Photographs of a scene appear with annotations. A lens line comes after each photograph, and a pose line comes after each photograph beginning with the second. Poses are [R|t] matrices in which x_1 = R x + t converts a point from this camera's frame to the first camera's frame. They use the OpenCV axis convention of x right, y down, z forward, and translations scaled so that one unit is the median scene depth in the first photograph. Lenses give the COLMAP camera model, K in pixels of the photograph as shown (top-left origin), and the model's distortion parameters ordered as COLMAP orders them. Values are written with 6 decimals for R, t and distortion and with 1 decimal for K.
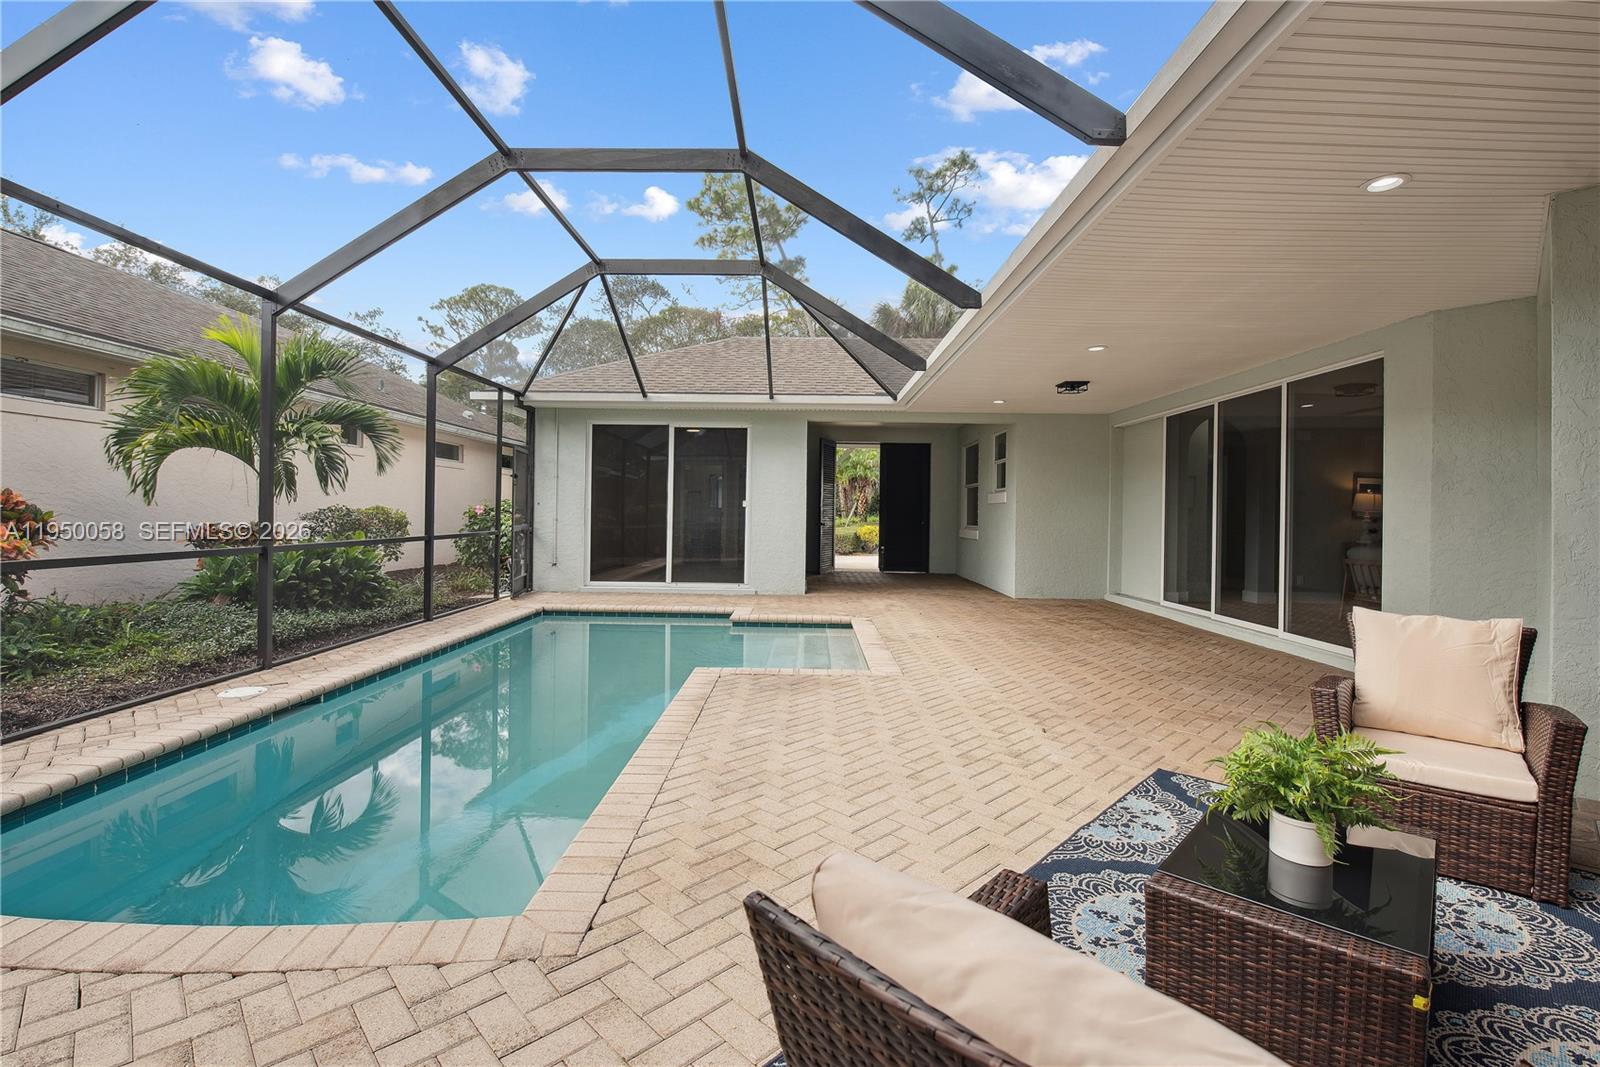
lens RADIAL K [[704.8, 0, 796.6], [0, 704.8, 516.2], [0, 0, 1]] dist [-0.019786, -0.001863]
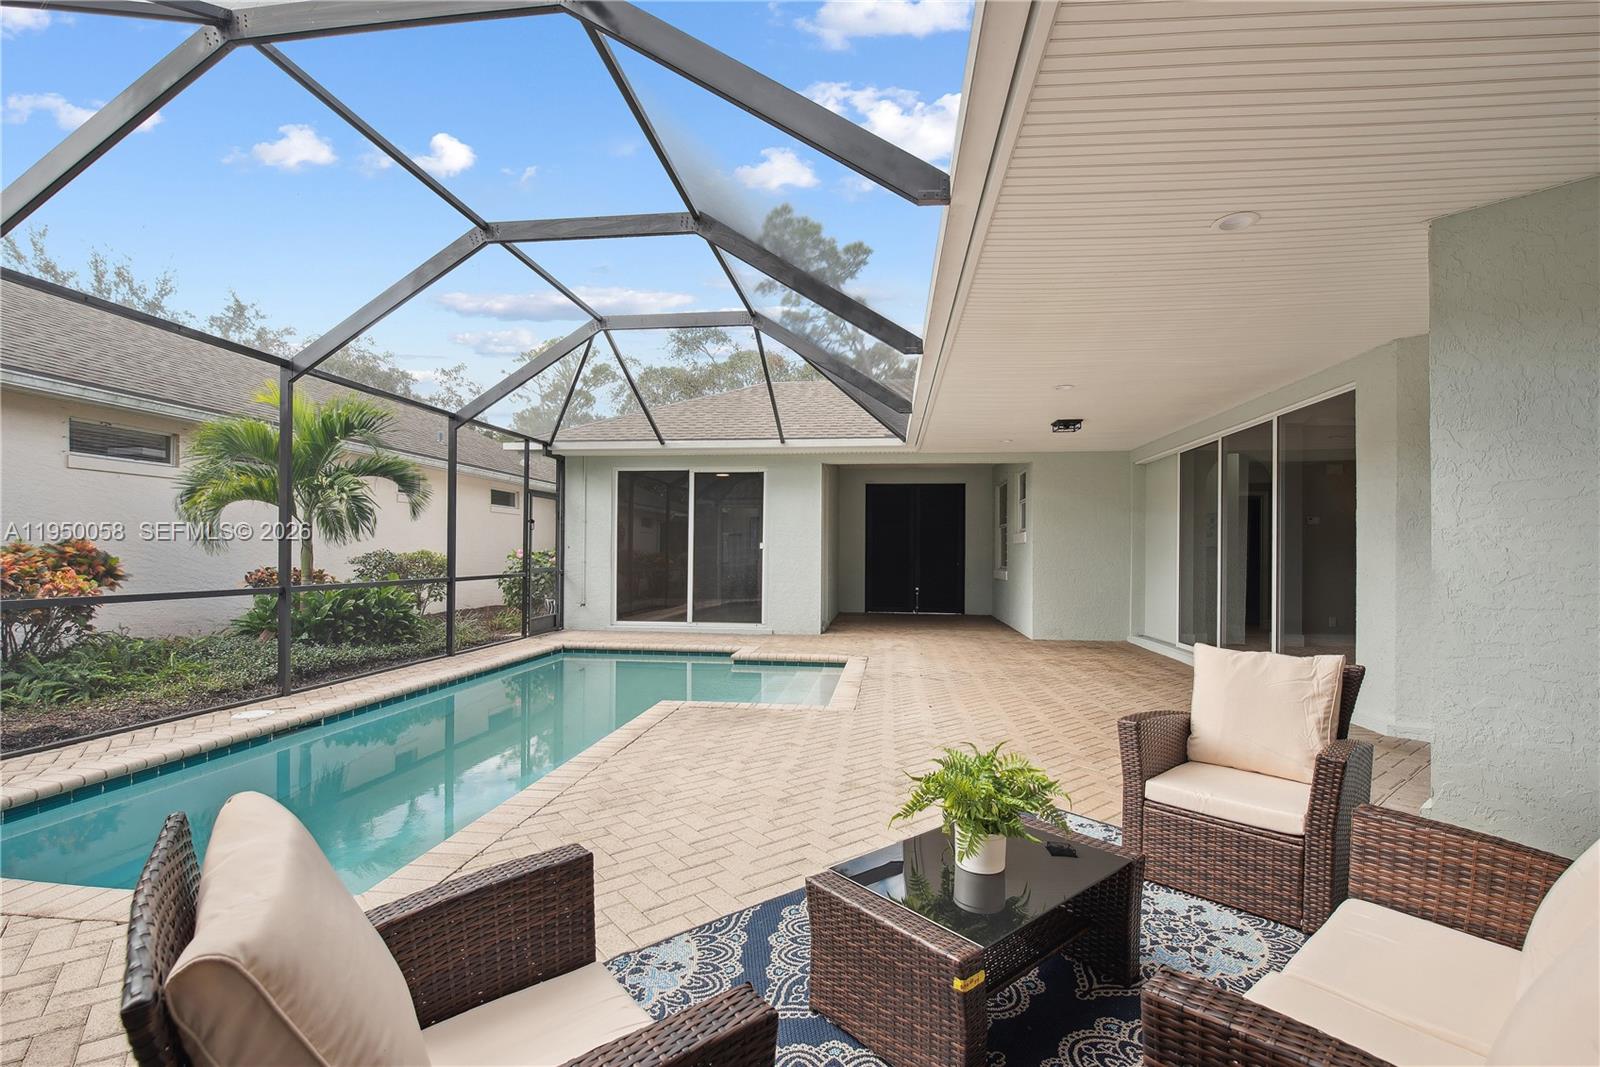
lens RADIAL K [[704.8, 0, 792.0], [0, 704.8, 556.6], [0, 0, 1]] dist [-0.019786, -0.001863]
pose [[0.994705, -0.005886, -0.102606, 0.117576], [0.005637, 0.999980, -0.002719, 0.001339], [0.102620, 0.002126, 0.994718, -0.026672]]
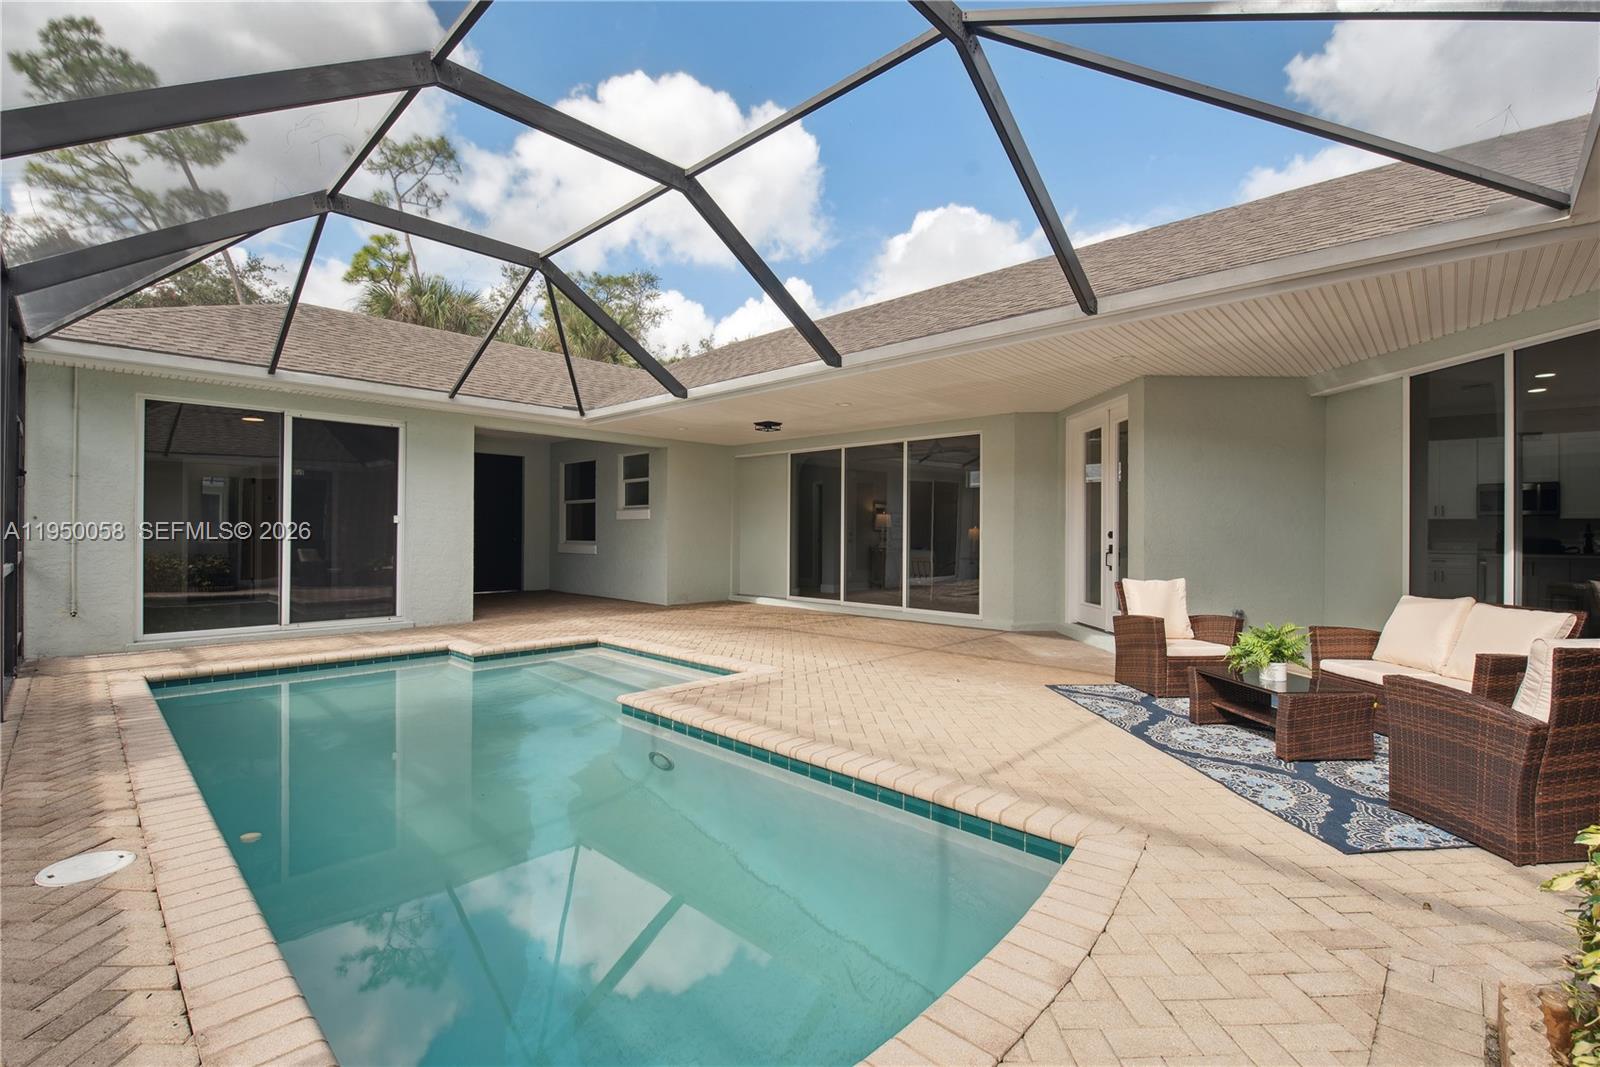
lens RADIAL K [[704.8, 0, 788.2], [0, 704.8, 538.4], [0, 0, 1]] dist [-0.019786, -0.001863]
pose [[0.679119, -0.014741, 0.733880, -0.563812], [0.006848, 0.999882, 0.013747, -0.005225], [-0.733996, -0.004311, 0.679140, 0.165993]]
